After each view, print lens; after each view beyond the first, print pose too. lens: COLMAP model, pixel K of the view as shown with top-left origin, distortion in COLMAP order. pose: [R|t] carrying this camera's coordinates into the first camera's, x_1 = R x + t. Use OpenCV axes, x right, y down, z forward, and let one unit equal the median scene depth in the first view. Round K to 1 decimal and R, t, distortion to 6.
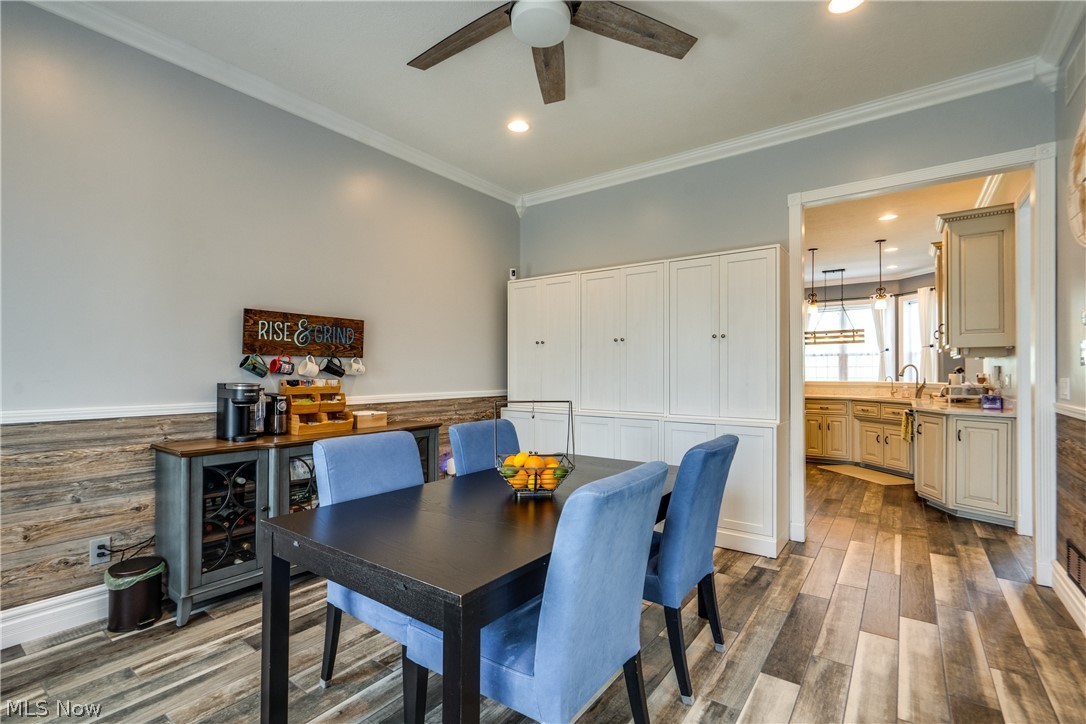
lens RADIAL K [[498.6, 0, 540.8], [0, 498.6, 367.1], [0, 0, 1]] dist [-0.001940, 0.002149]
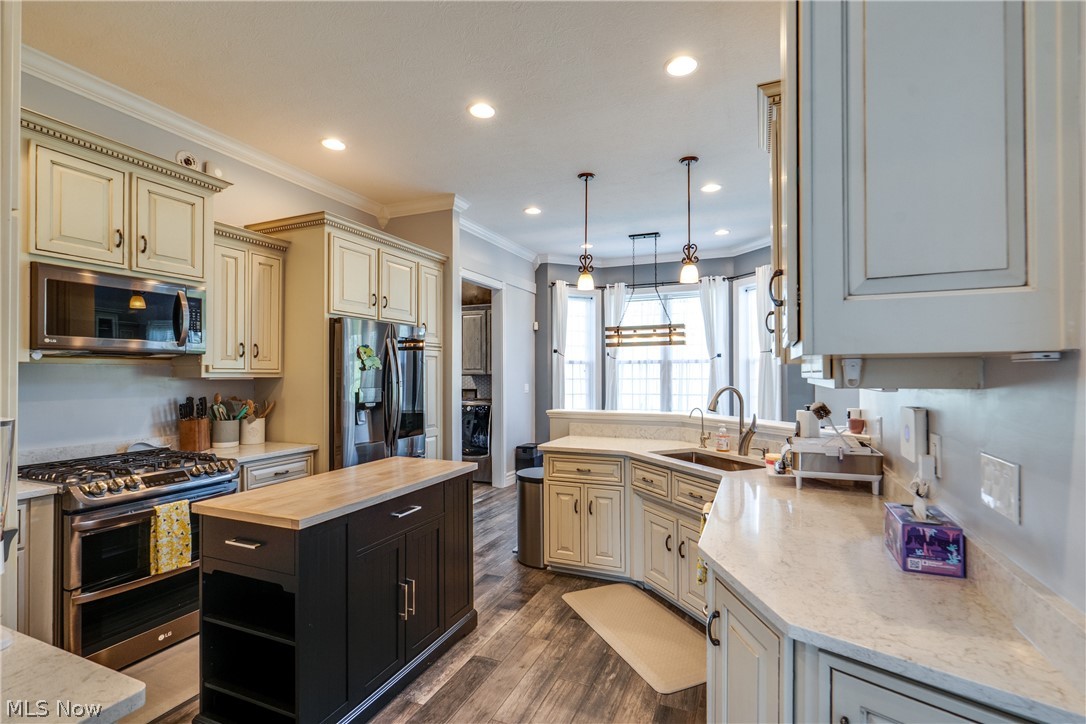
lens RADIAL K [[498.6, 0, 551.5], [0, 498.6, 367.2], [0, 0, 1]] dist [-0.001940, 0.002149]
pose [[0.972170, 0.003404, 0.234252, 0.319283], [-0.002560, 0.999989, -0.003908, -0.015749], [-0.234263, 0.003199, 0.972168, 0.393844]]
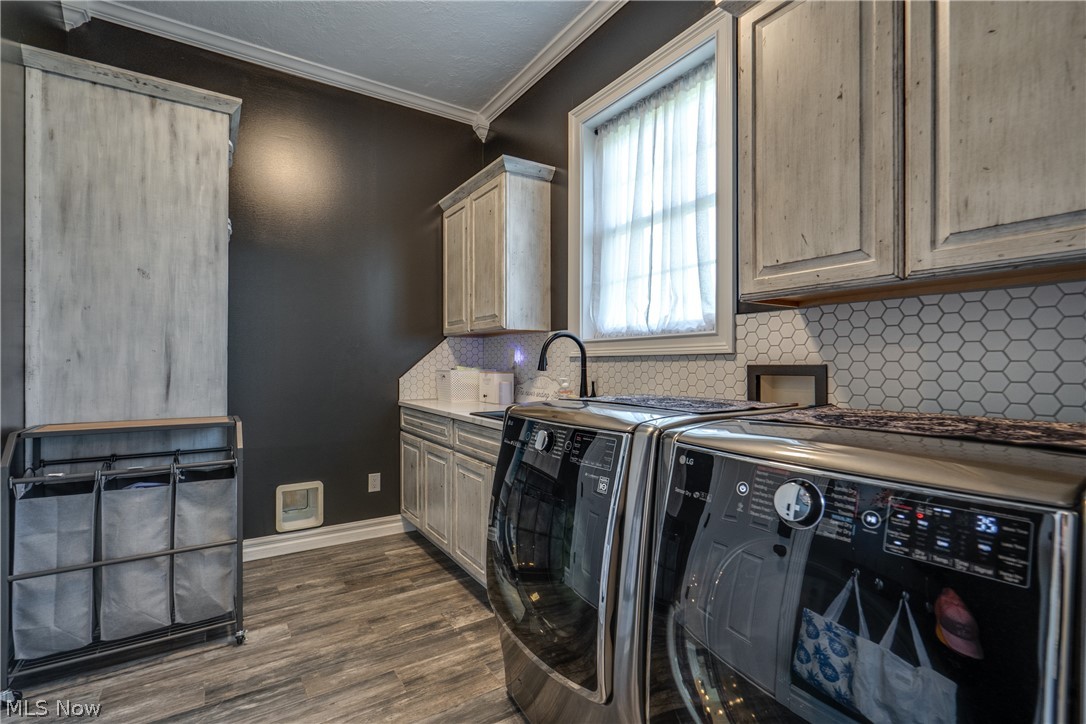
lens RADIAL K [[498.6, 0, 540.8], [0, 498.6, 366.0], [0, 0, 1]] dist [-0.001940, 0.002149]
pose [[0.935174, 0.010675, -0.354028, 0.361180], [-0.006026, 0.999881, 0.014232, 0.015661], [0.354137, -0.011176, 0.935127, 1.022215]]
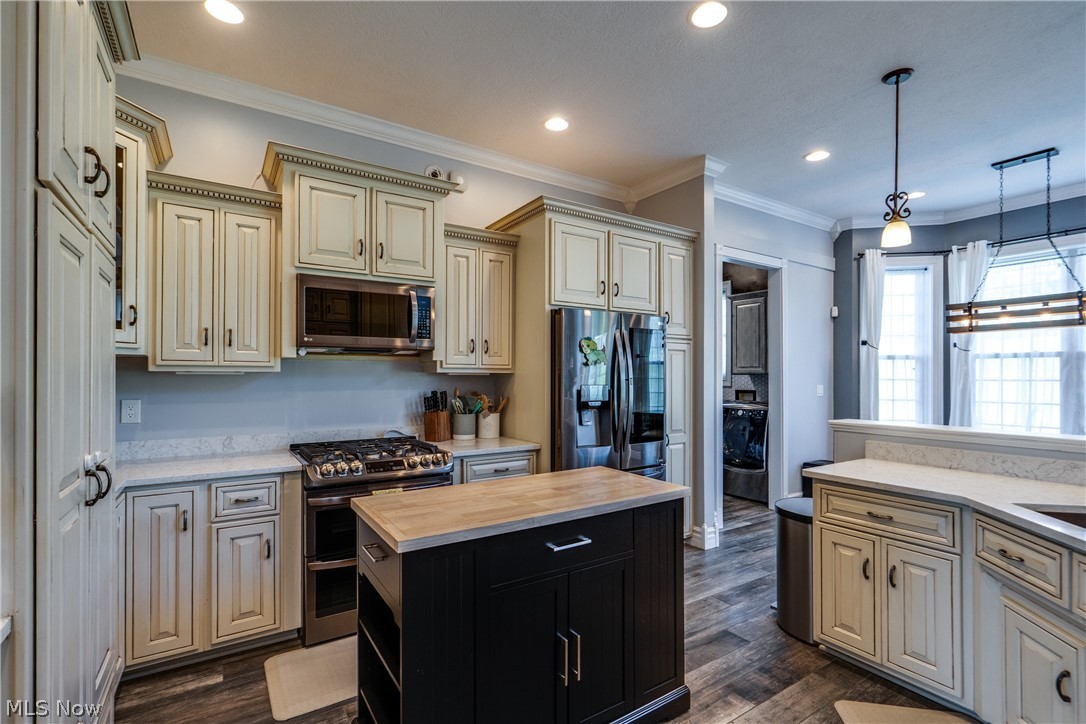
lens RADIAL K [[498.6, 0, 534.1], [0, 498.6, 371.5], [0, 0, 1]] dist [-0.001940, 0.002149]
pose [[0.933078, 0.000556, -0.359672, 0.355627], [0.000897, 0.999992, 0.003872, -0.012152], [0.359672, -0.003936, 0.933071, 0.456284]]
